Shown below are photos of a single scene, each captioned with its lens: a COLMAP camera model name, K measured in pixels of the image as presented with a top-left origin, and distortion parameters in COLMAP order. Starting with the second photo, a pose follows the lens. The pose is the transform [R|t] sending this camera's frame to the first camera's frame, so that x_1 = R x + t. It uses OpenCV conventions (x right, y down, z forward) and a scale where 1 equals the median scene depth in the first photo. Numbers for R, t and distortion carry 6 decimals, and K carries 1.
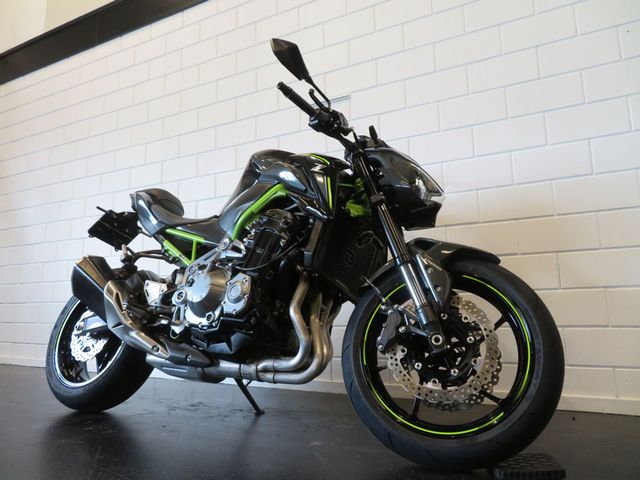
lens RADIAL K [[456.7, 0, 320.0], [0, 456.7, 240.0], [0, 0, 1]] dist [-0.070353, 0.000450]
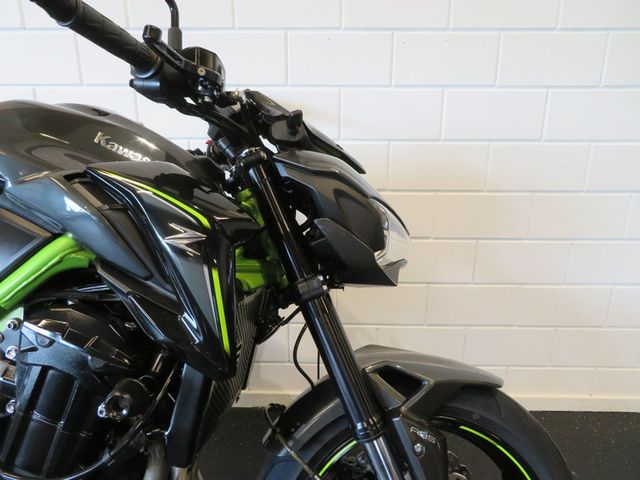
lens RADIAL K [[456.7, 0, 320.0], [0, 456.7, 240.0], [0, 0, 1]] dist [-0.070353, 0.000450]
pose [[0.872256, -0.133122, 0.470583, -0.075583], [-0.095379, 0.897455, 0.430671, -0.299153], [-0.479659, -0.420539, 0.770113, 0.567200]]
